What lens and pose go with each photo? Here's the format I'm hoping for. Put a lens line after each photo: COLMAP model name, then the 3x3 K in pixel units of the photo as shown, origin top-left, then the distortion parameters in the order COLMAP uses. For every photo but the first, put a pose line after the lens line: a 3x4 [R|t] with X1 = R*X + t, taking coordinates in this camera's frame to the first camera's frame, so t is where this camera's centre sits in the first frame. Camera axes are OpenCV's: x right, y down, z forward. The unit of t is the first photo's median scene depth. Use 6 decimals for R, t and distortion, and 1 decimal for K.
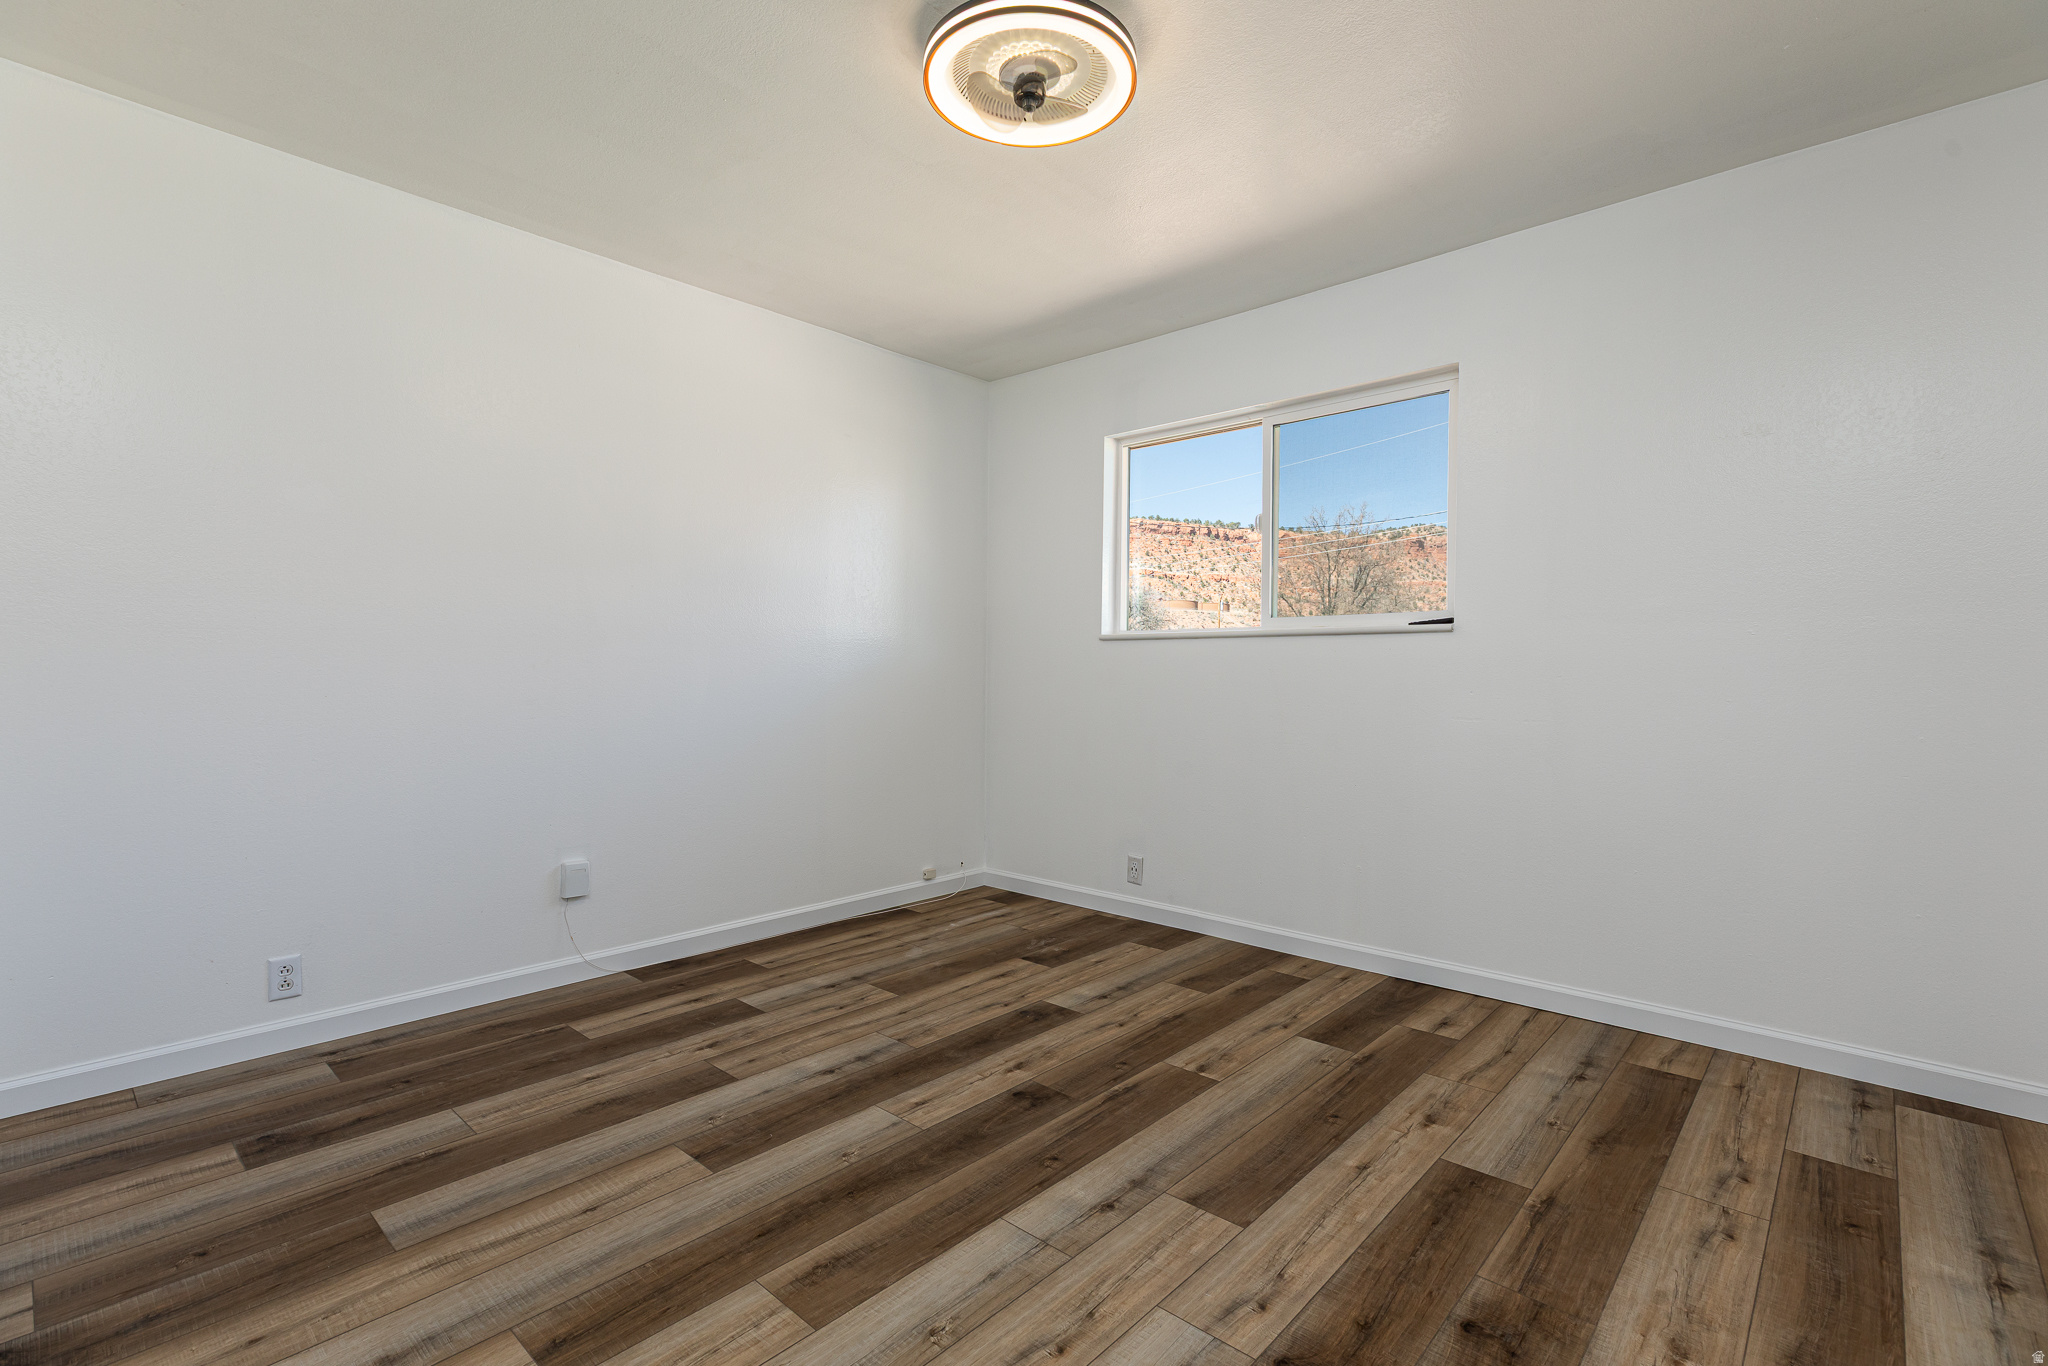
lens RADIAL K [[912.0, 0, 1027.7], [0, 912.0, 674.3], [0, 0, 1]] dist [0.014633, -0.000089]
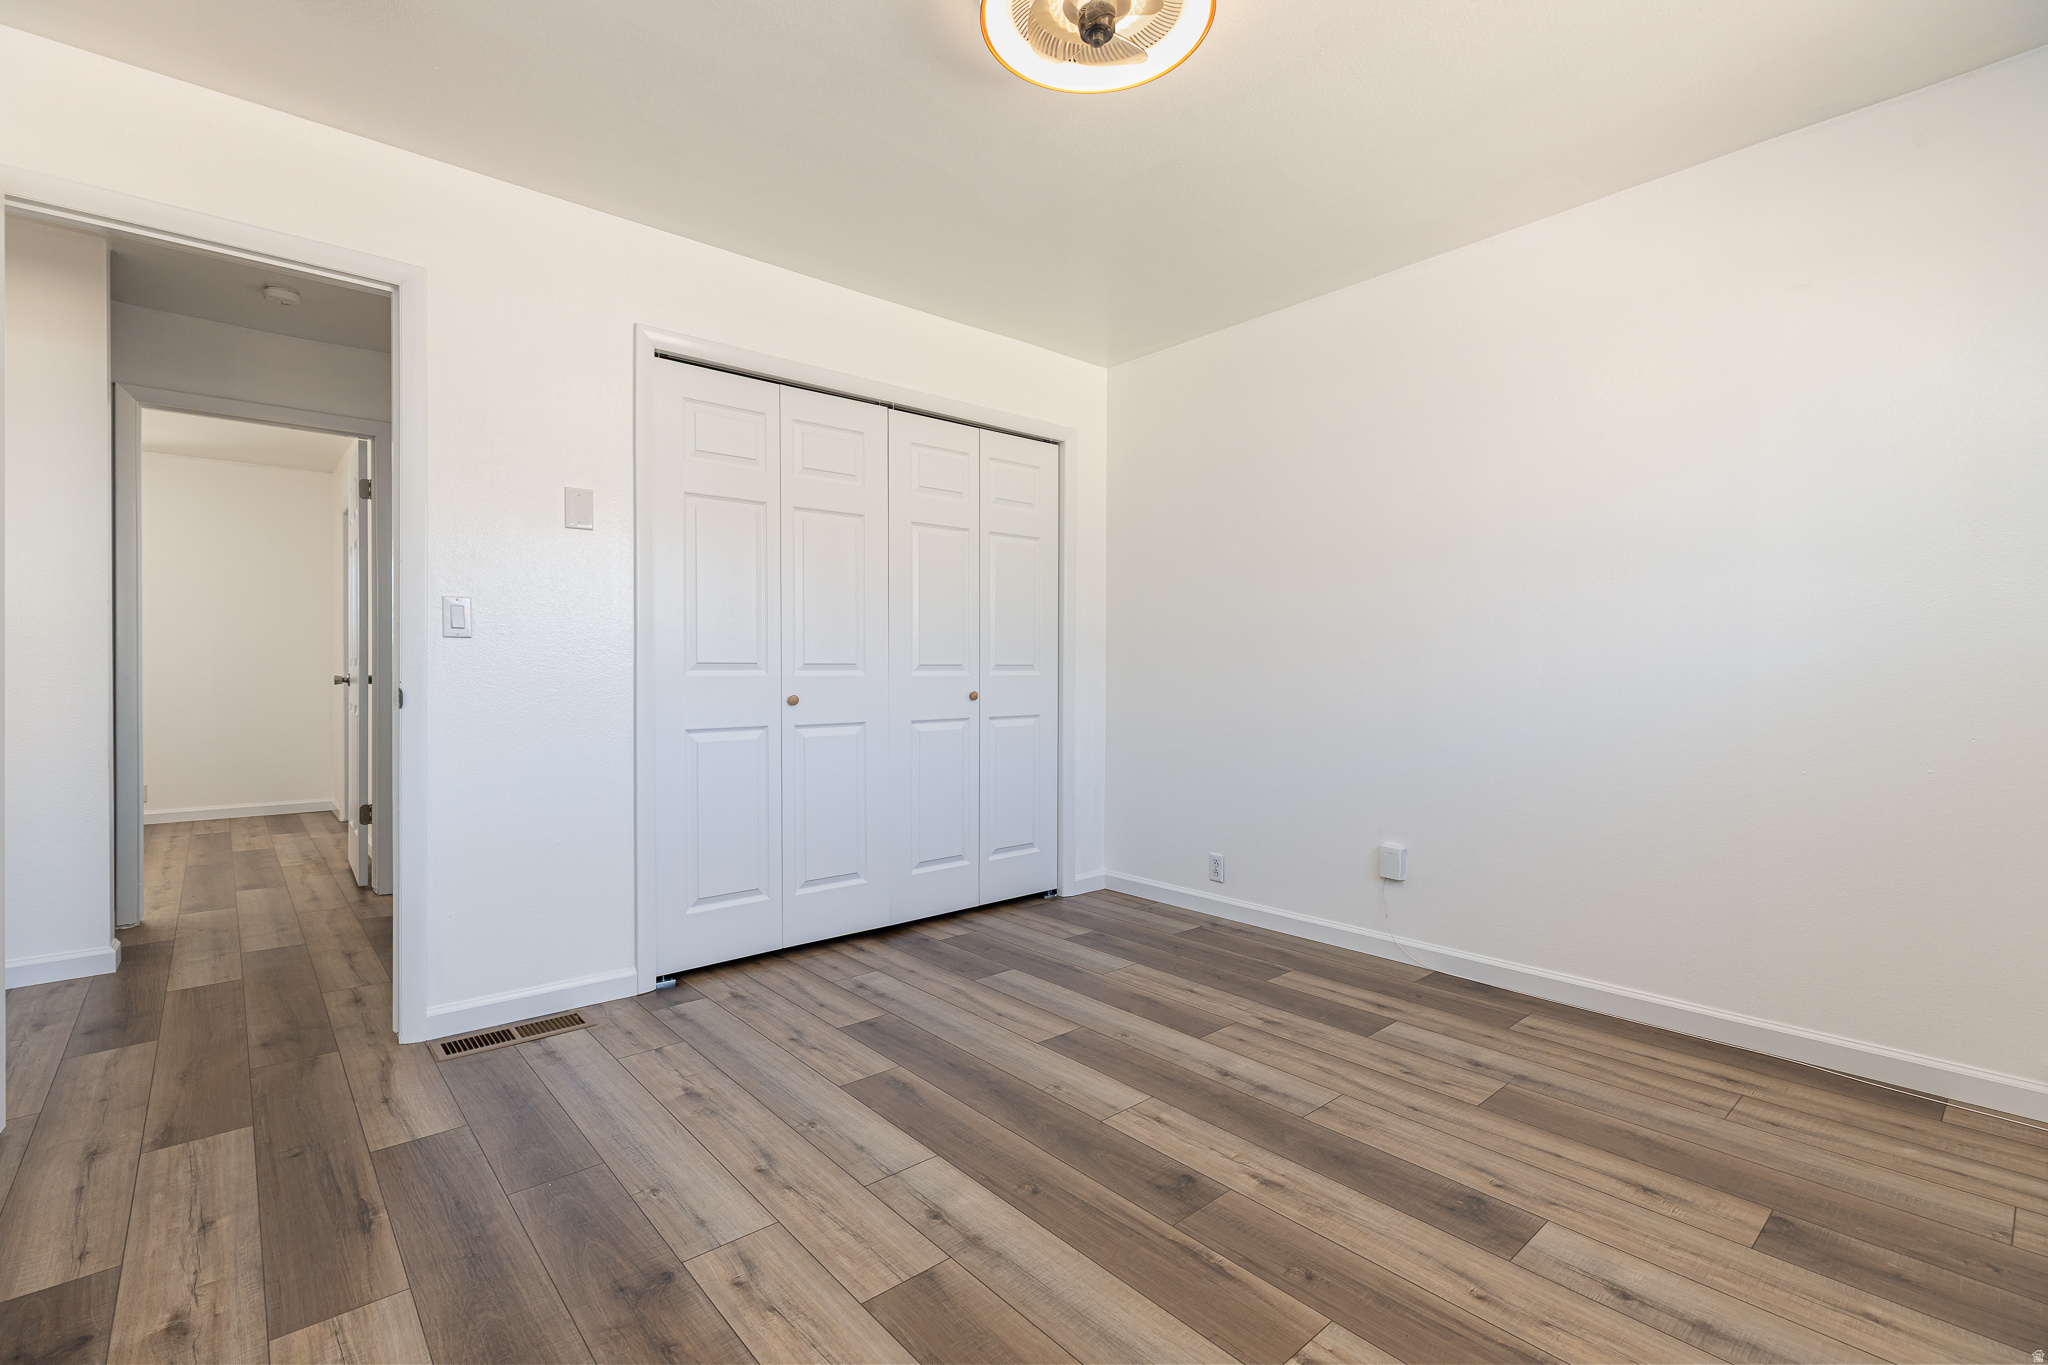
lens RADIAL K [[912.0, 0, 1027.7], [0, 912.0, 673.8], [0, 0, 1]] dist [0.014633, -0.000089]
pose [[-0.101861, -0.001564, -0.994797, 0.777168], [0.001445, 0.999997, -0.001720, 0.010374], [0.994798, -0.001613, -0.101858, 0.896263]]
